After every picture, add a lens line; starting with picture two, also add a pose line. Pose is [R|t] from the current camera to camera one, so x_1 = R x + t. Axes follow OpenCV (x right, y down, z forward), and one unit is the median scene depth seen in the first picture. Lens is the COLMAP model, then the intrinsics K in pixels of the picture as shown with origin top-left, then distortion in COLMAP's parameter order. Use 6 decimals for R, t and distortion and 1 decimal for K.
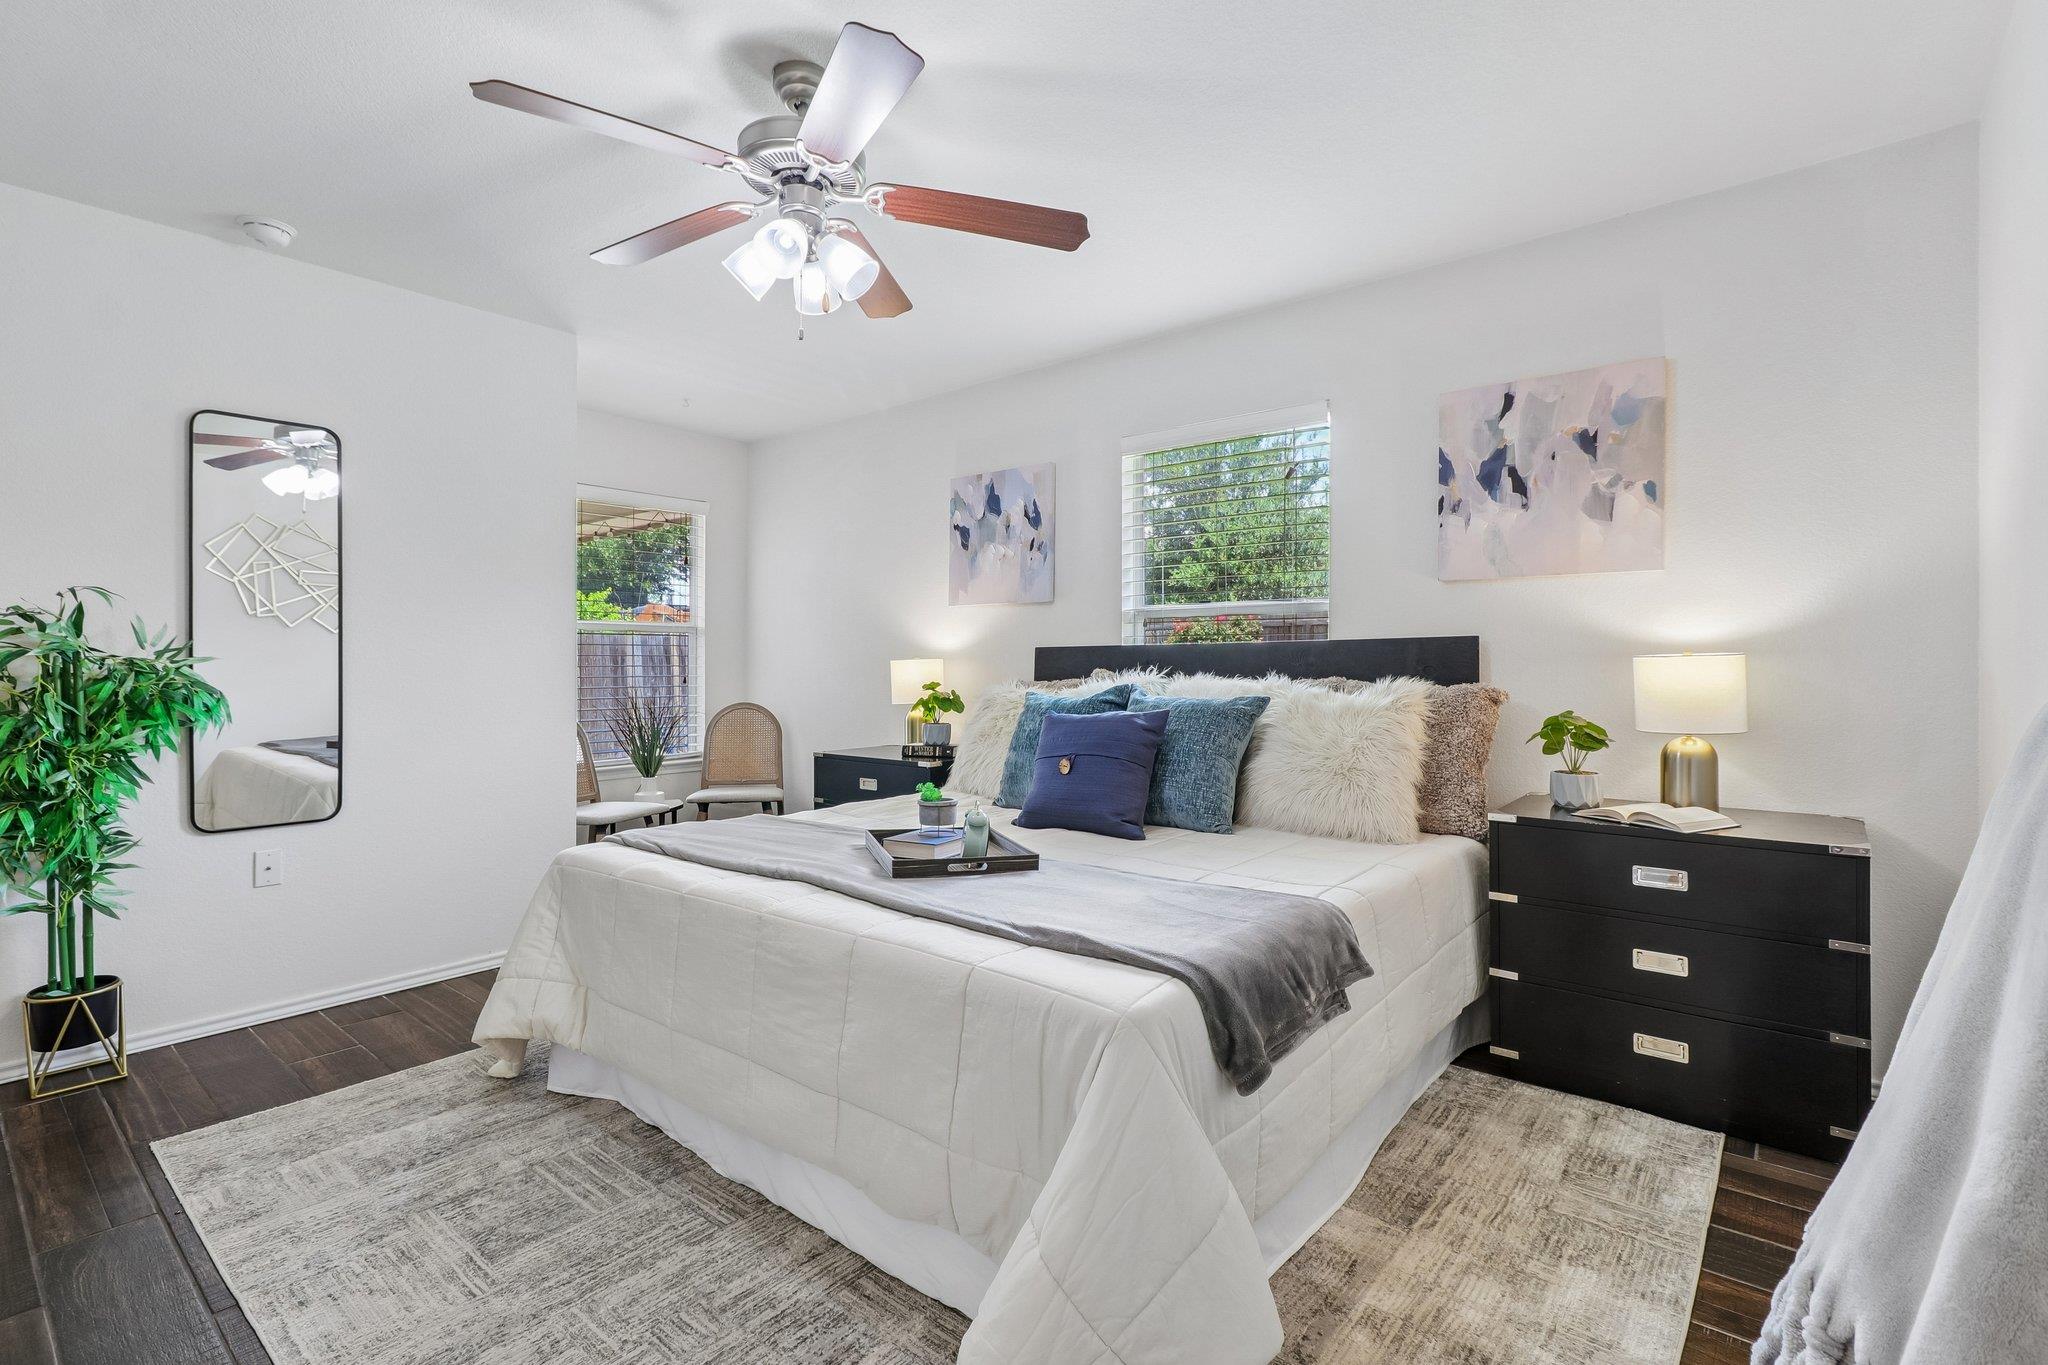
lens RADIAL K [[947.8, 0, 1025.6], [0, 947.8, 666.5], [0, 0, 1]] dist [0.003101, 0.000014]
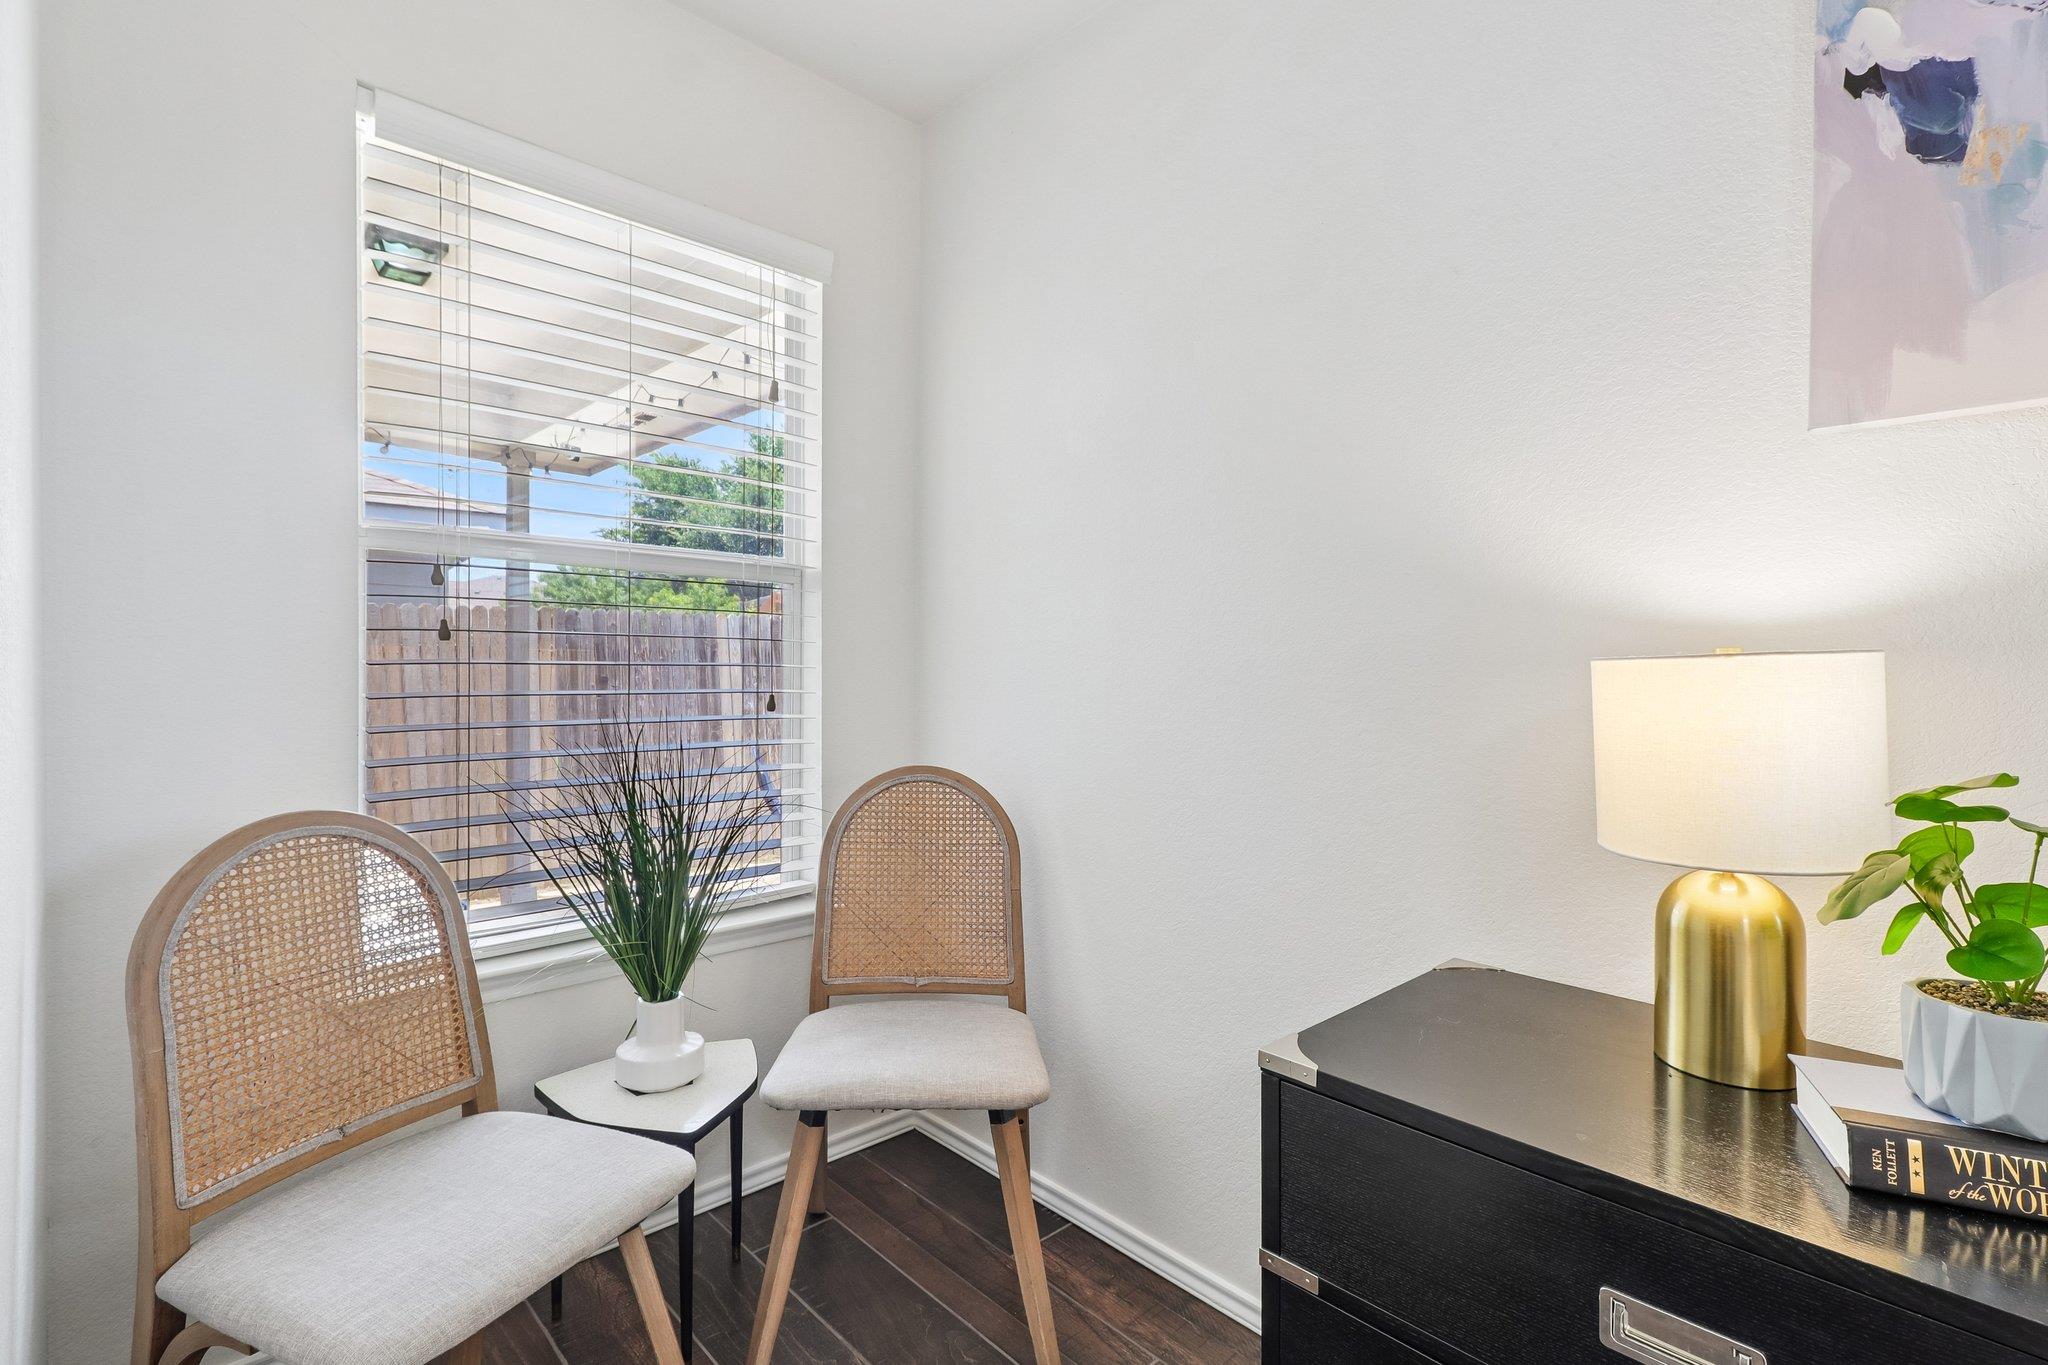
lens RADIAL K [[947.8, 0, 1025.6], [0, 947.8, 666.5], [0, 0, 1]] dist [0.003101, 0.000014]
pose [[0.991961, 0.006838, -0.126360, -0.211920], [-0.006287, 0.999969, 0.004760, -0.003909], [0.126389, -0.003927, 0.991973, 0.642519]]
